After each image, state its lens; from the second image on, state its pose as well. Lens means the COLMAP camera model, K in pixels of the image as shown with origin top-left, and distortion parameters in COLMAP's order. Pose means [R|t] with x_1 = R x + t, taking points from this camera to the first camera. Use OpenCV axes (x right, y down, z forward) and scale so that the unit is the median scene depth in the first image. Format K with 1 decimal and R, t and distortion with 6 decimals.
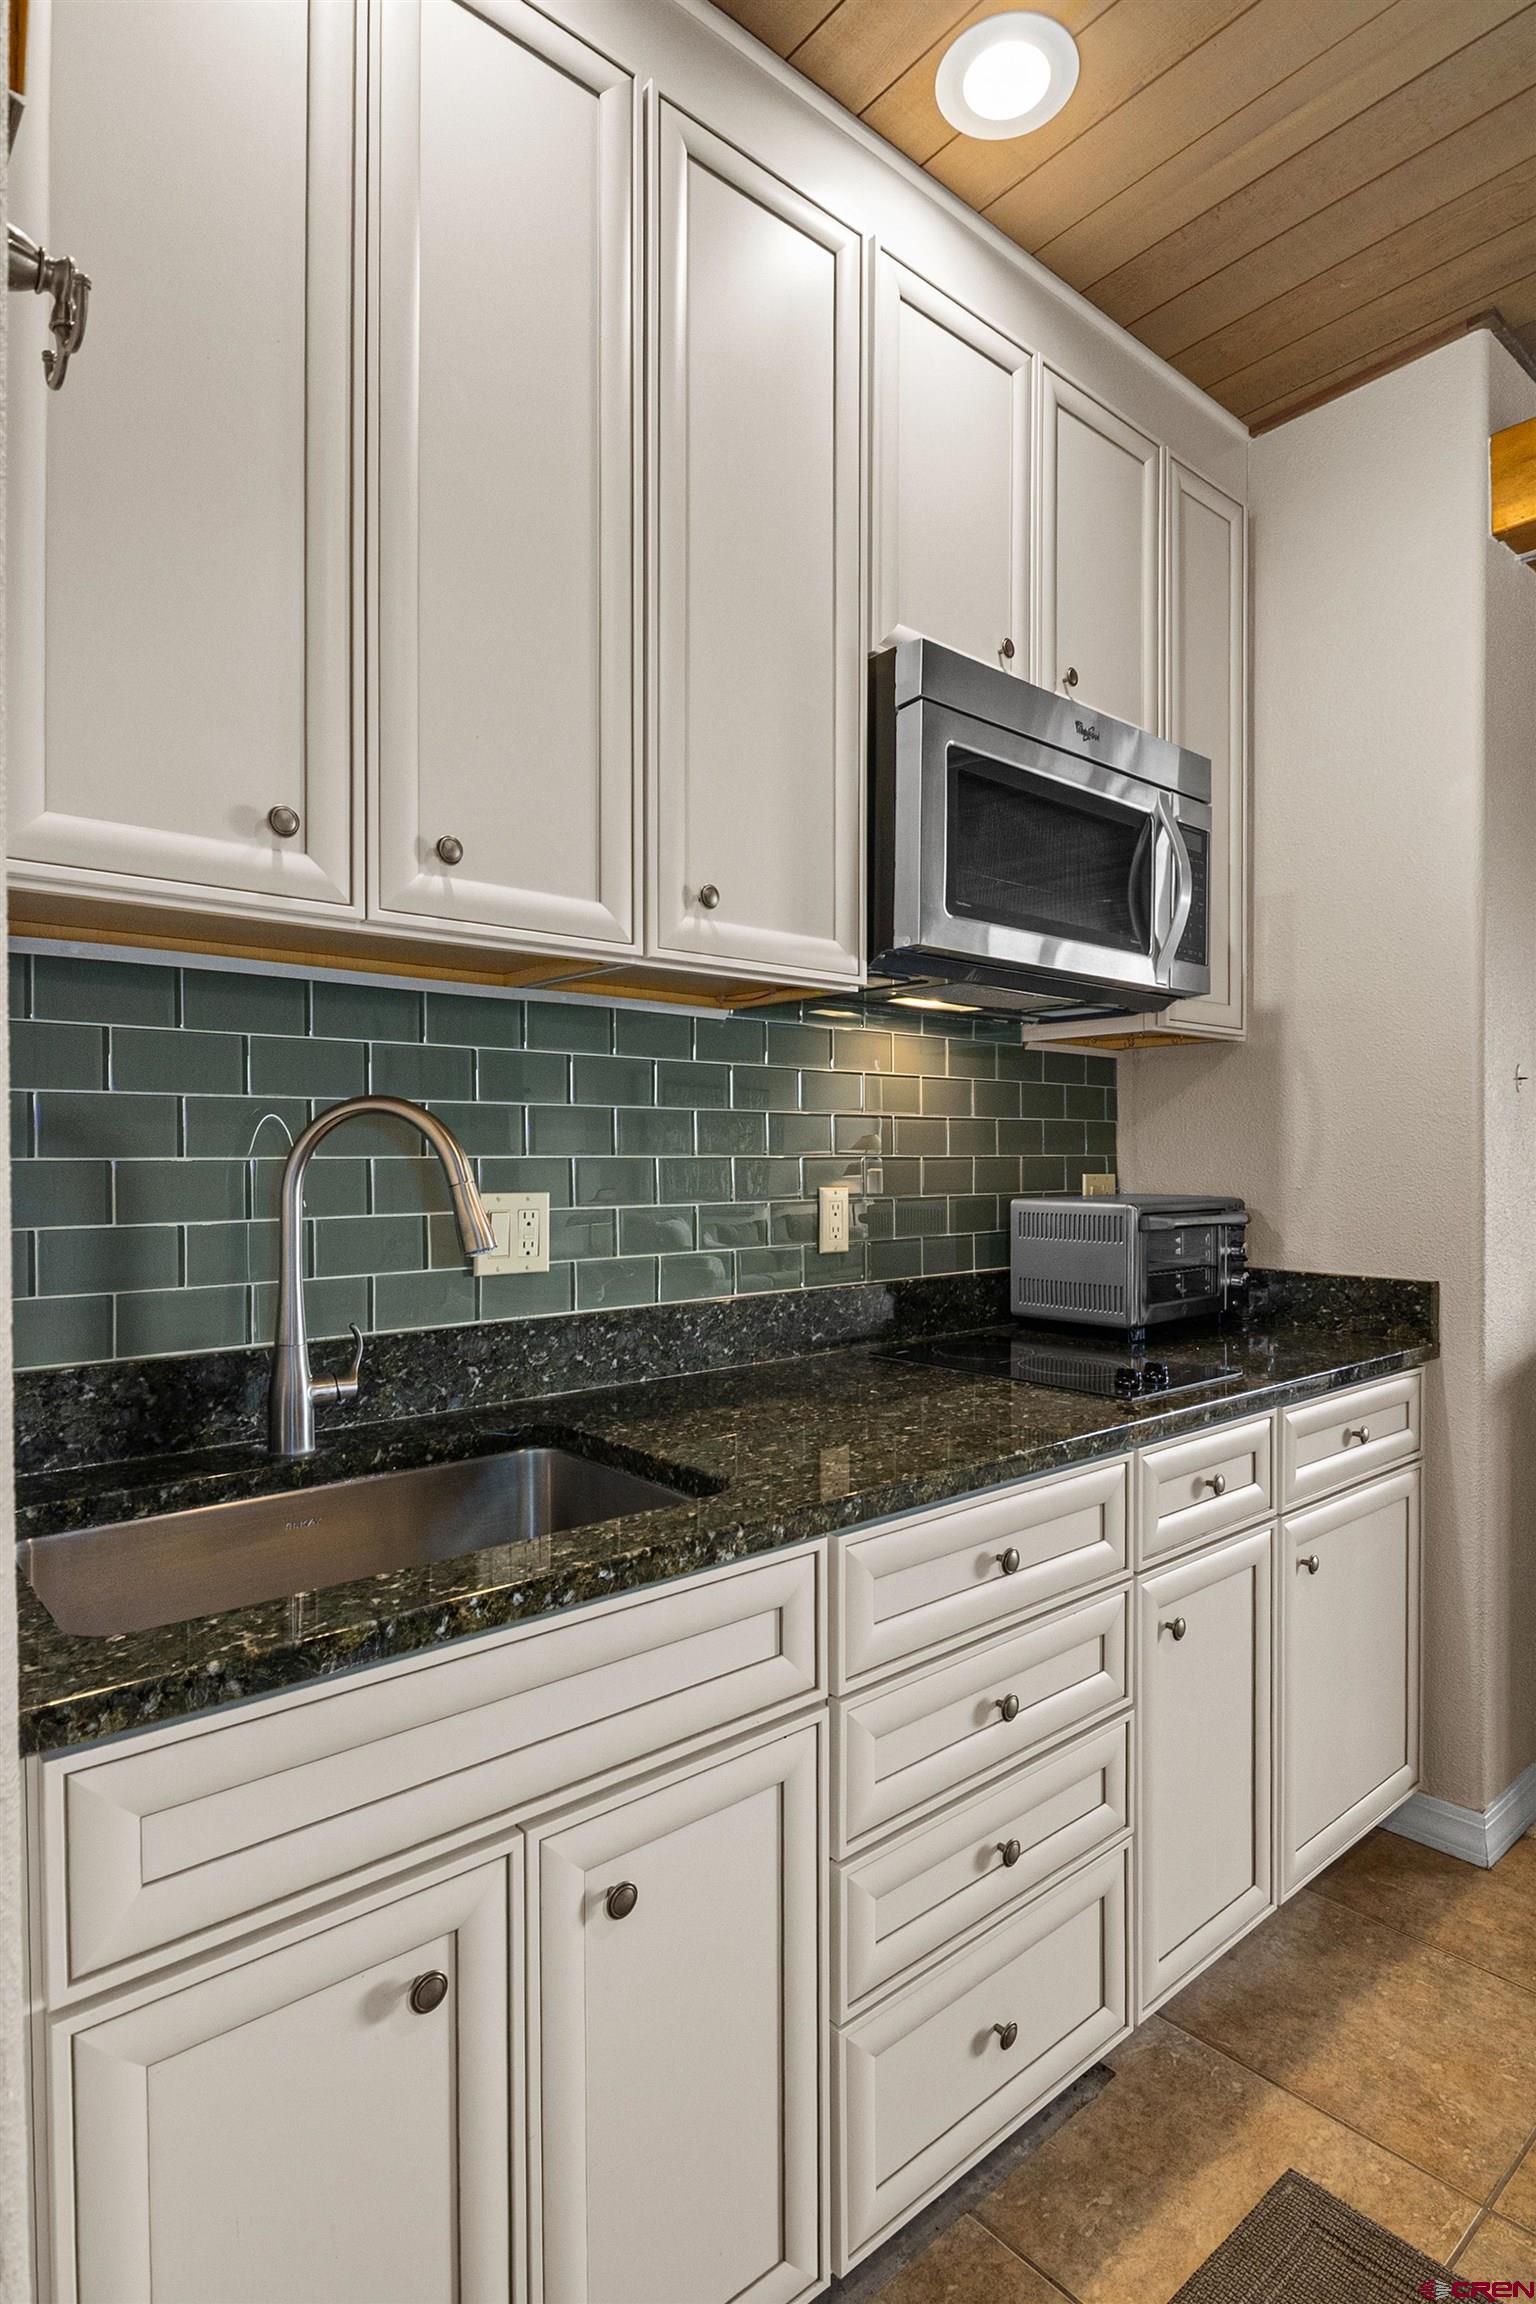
lens RADIAL K [[1196.1, 0, 793.8], [0, 1196.1, 1157.4], [0, 0, 1]] dist [-0.002954, 0.000055]
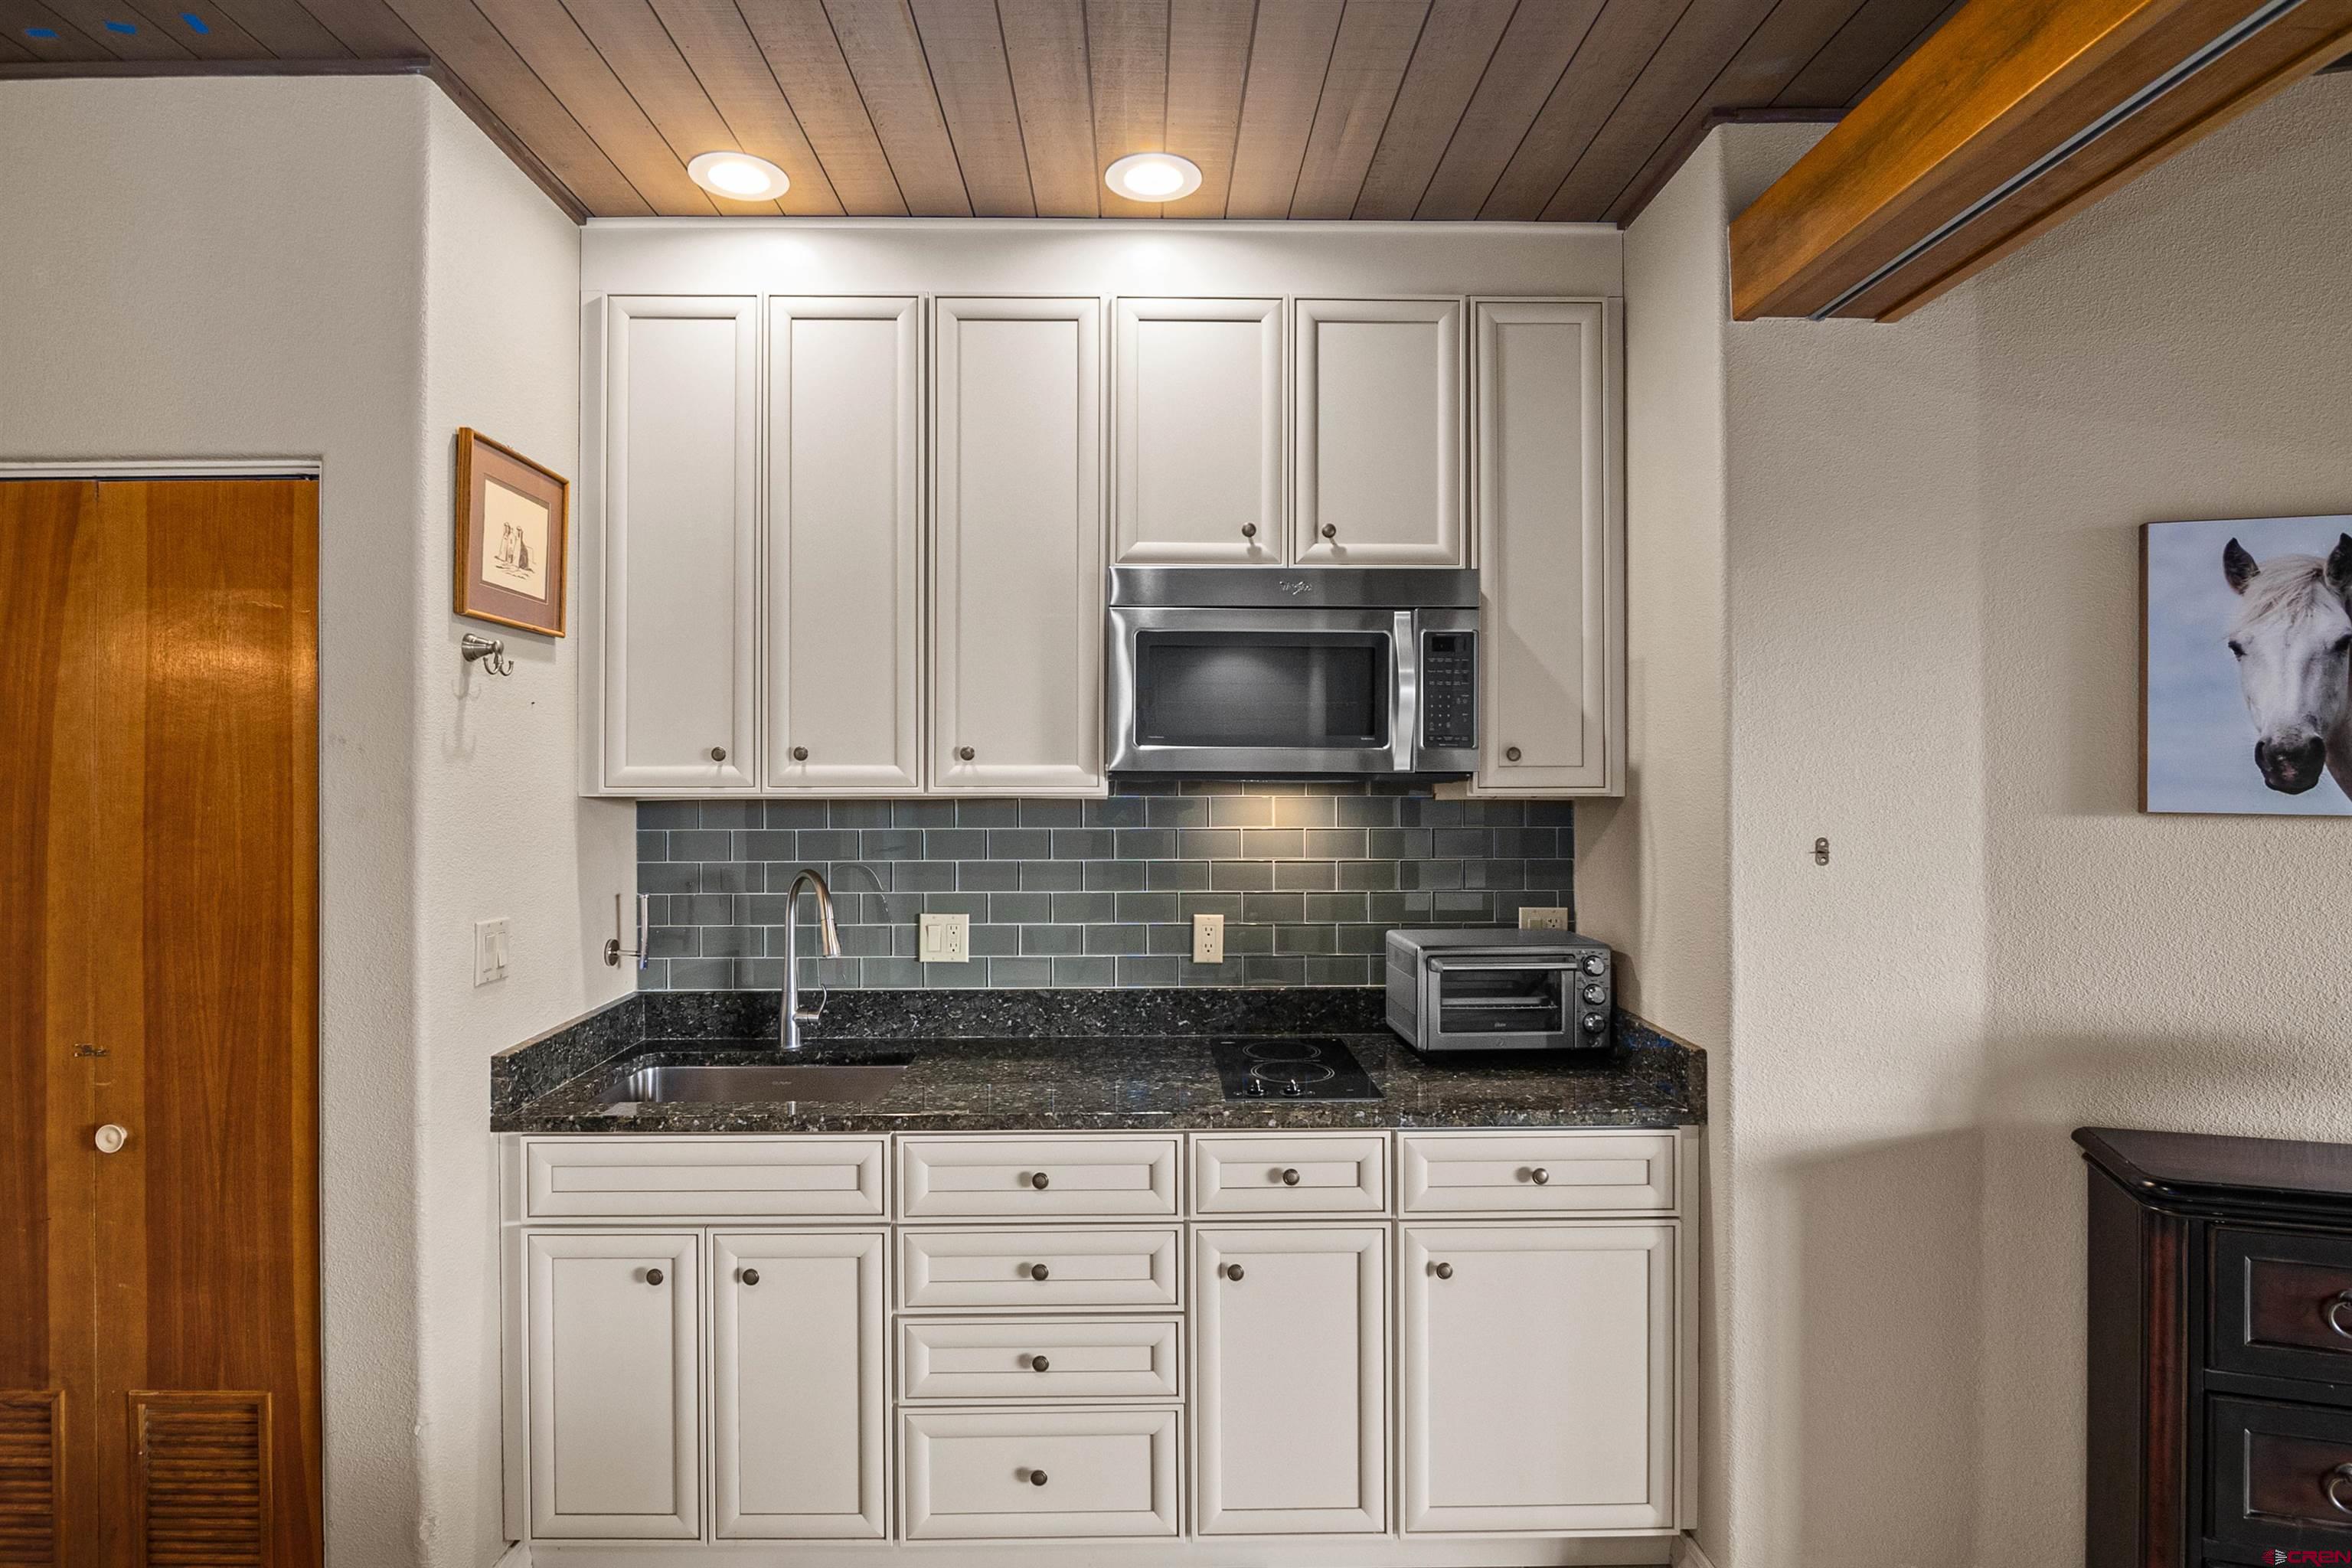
lens RADIAL K [[1200.6, 0, 1165.1], [0, 1200.6, 762.6], [0, 0, 1]] dist [-0.012419, -0.001613]
pose [[0.767464, -0.004510, -0.641076, 1.130522], [-0.002389, 0.999948, -0.009895, -0.174269], [0.641087, 0.009126, 0.767414, -0.107220]]
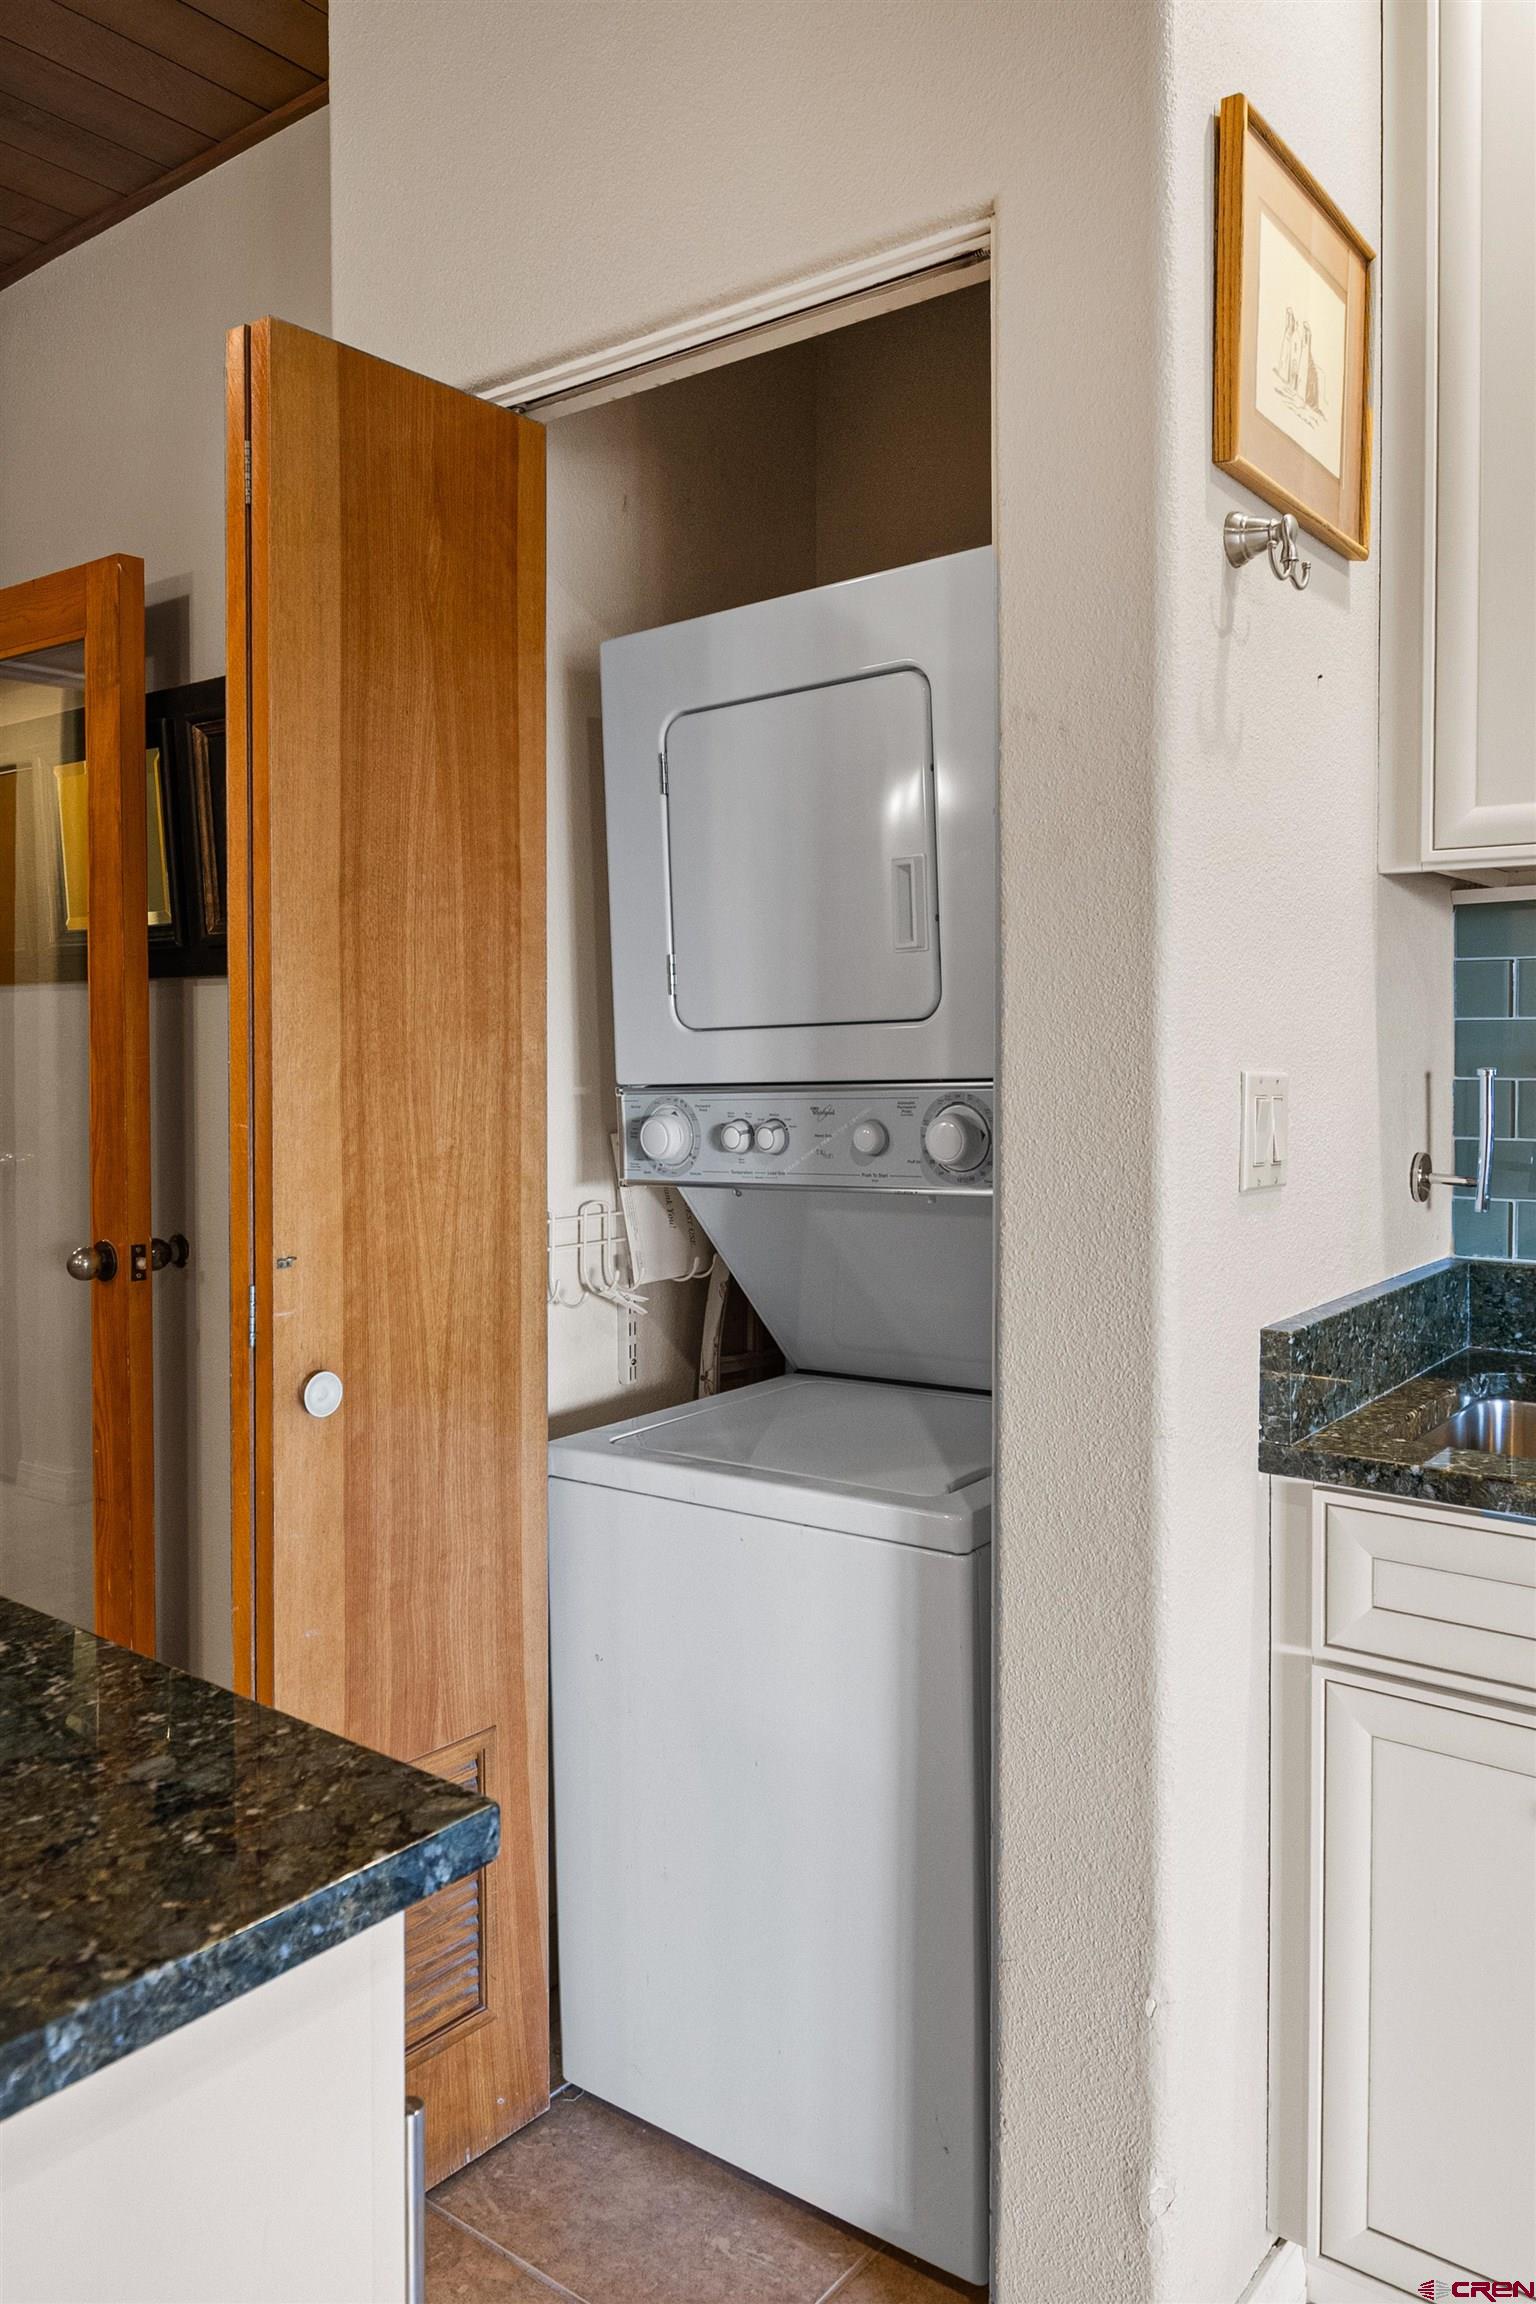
lens RADIAL K [[1677.4, 0, 811.3], [0, 1677.4, 1067.3], [0, 0, 1]] dist [0.005433, -0.000359]
pose [[0.209115, 0.018938, -0.977708, 0.603357], [-0.003524, 0.999821, 0.018613, -0.028885], [0.977885, -0.000447, 0.209144, -0.029700]]
